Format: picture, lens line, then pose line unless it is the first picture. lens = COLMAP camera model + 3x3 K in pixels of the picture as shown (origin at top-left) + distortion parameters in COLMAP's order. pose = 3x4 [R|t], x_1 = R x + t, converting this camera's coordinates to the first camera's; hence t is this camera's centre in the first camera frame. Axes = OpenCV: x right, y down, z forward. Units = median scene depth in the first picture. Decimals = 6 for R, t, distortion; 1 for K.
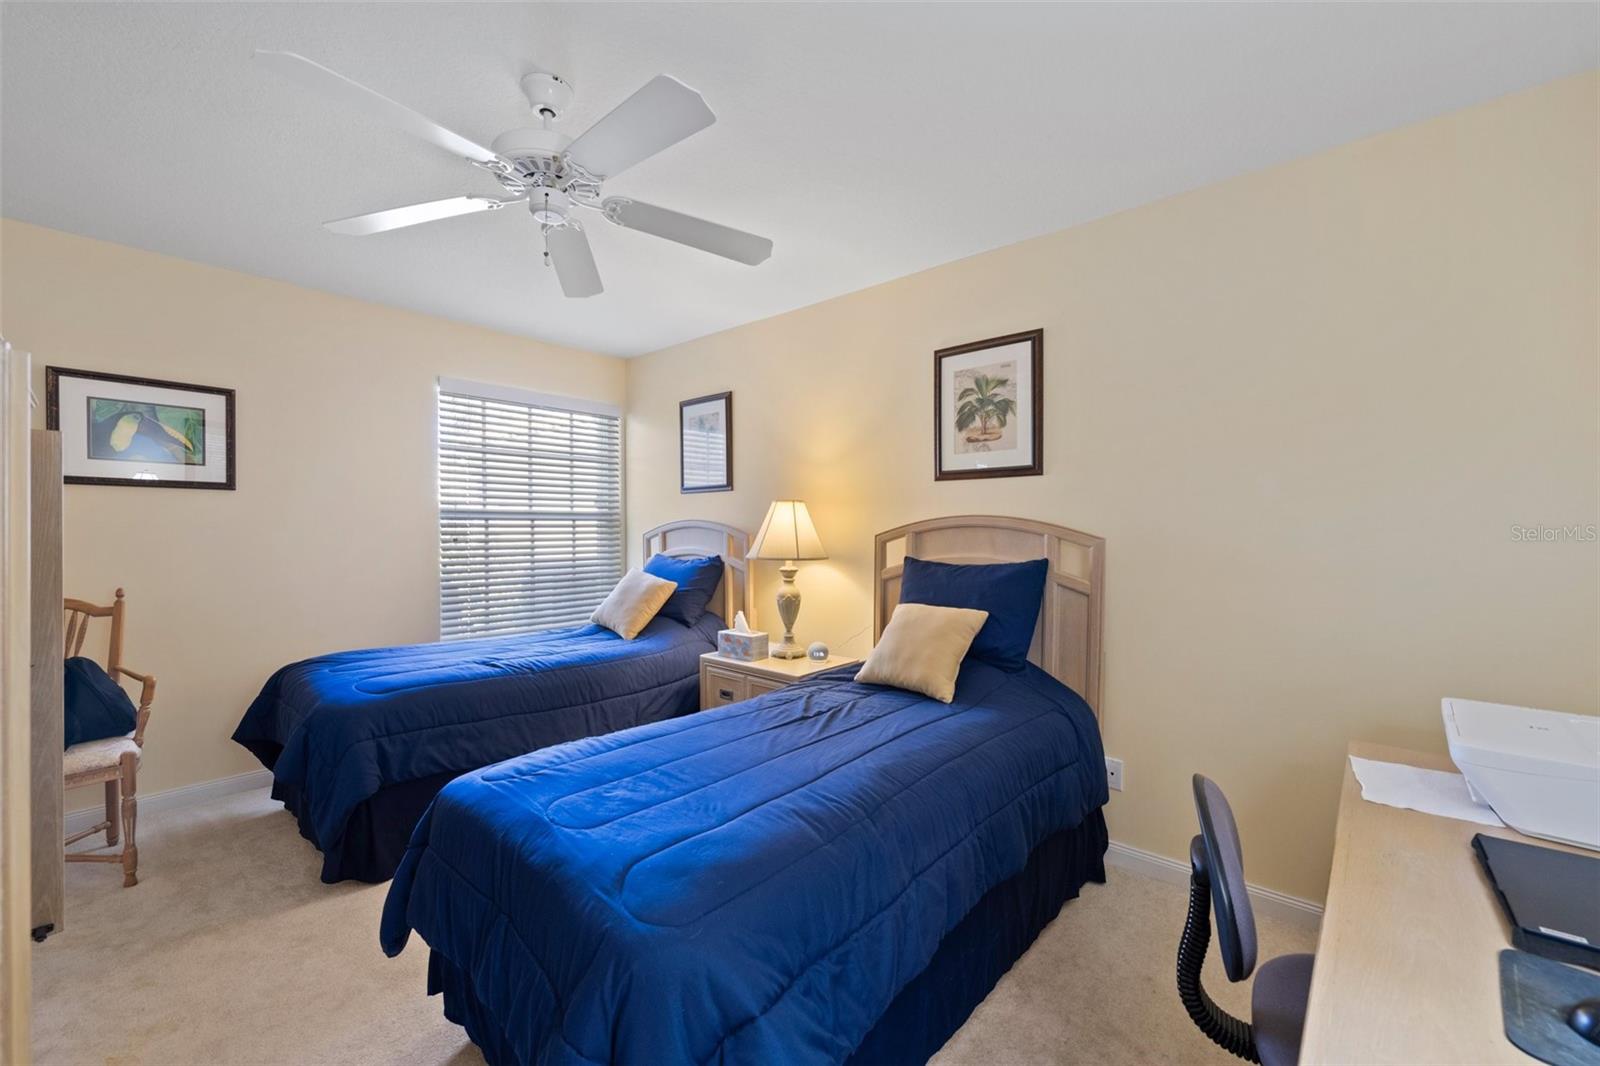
lens RADIAL K [[641.9, 0, 804.2], [0, 641.9, 535.2], [0, 0, 1]] dist [-0.000150, -0.001594]
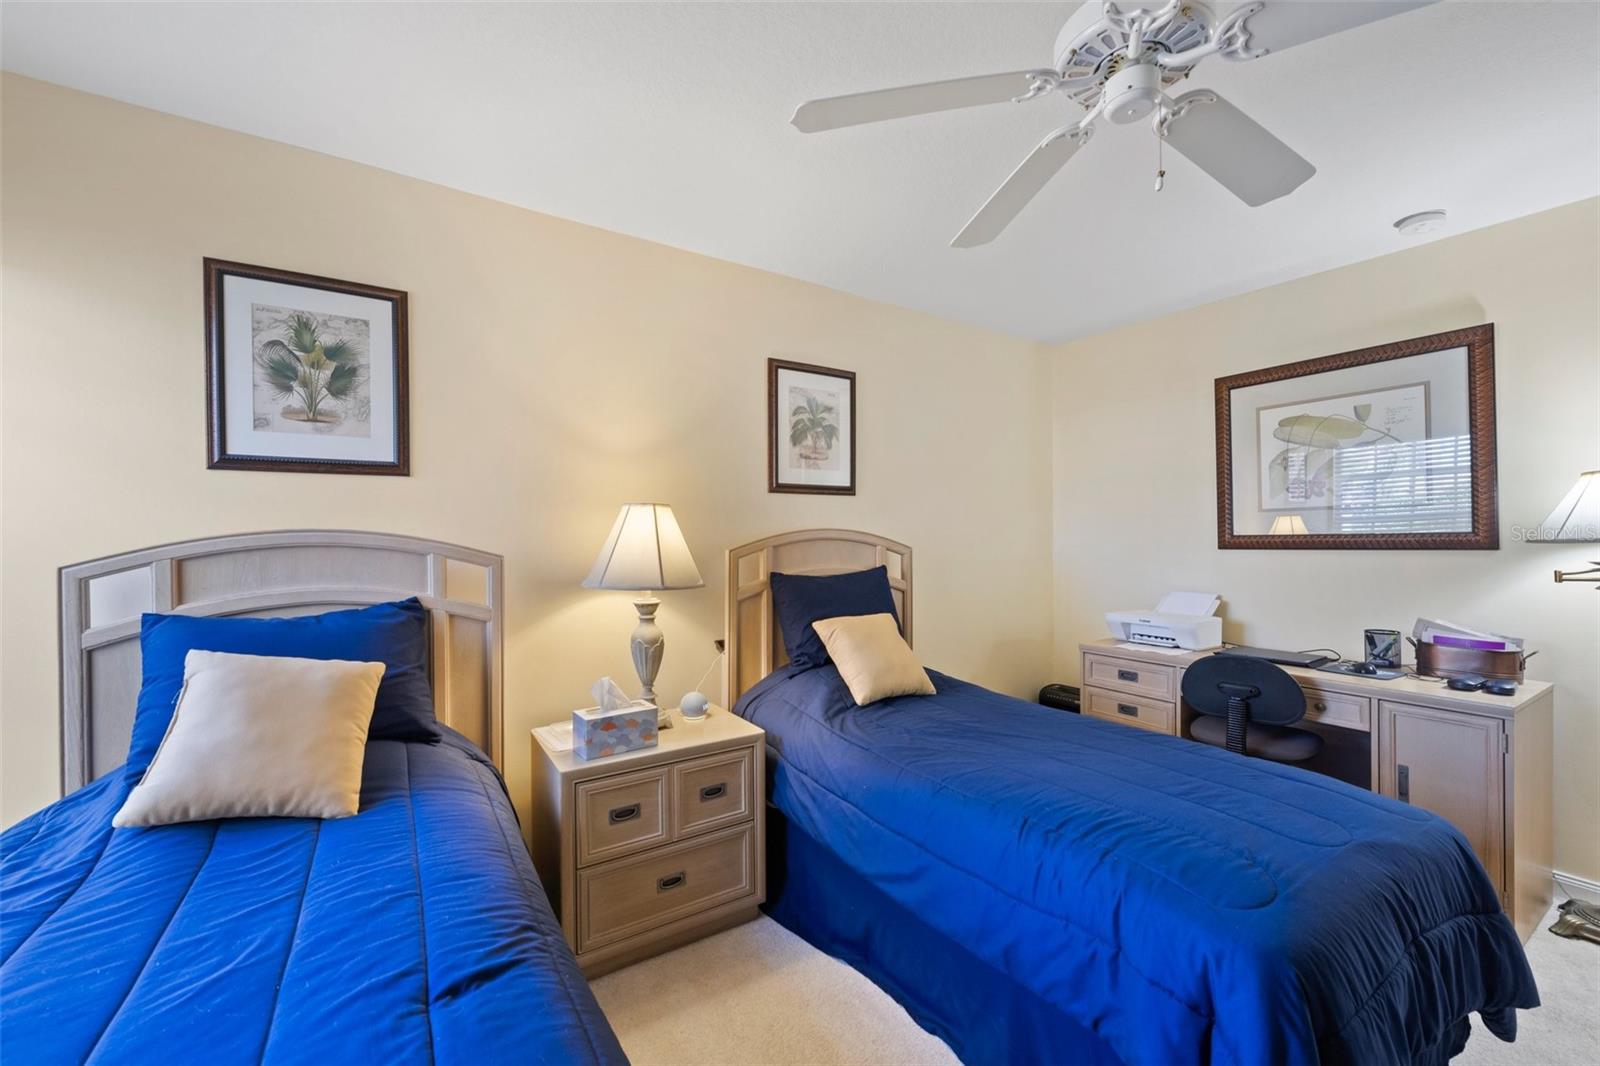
lens RADIAL K [[641.9, 0, 805.6], [0, 641.9, 531.9], [0, 0, 1]] dist [-0.000150, -0.001594]
pose [[0.253352, -0.000008, 0.967374, -0.736177], [0.016815, 0.999849, -0.004396, -0.020608], [-0.967228, 0.017381, 0.253314, 0.722368]]
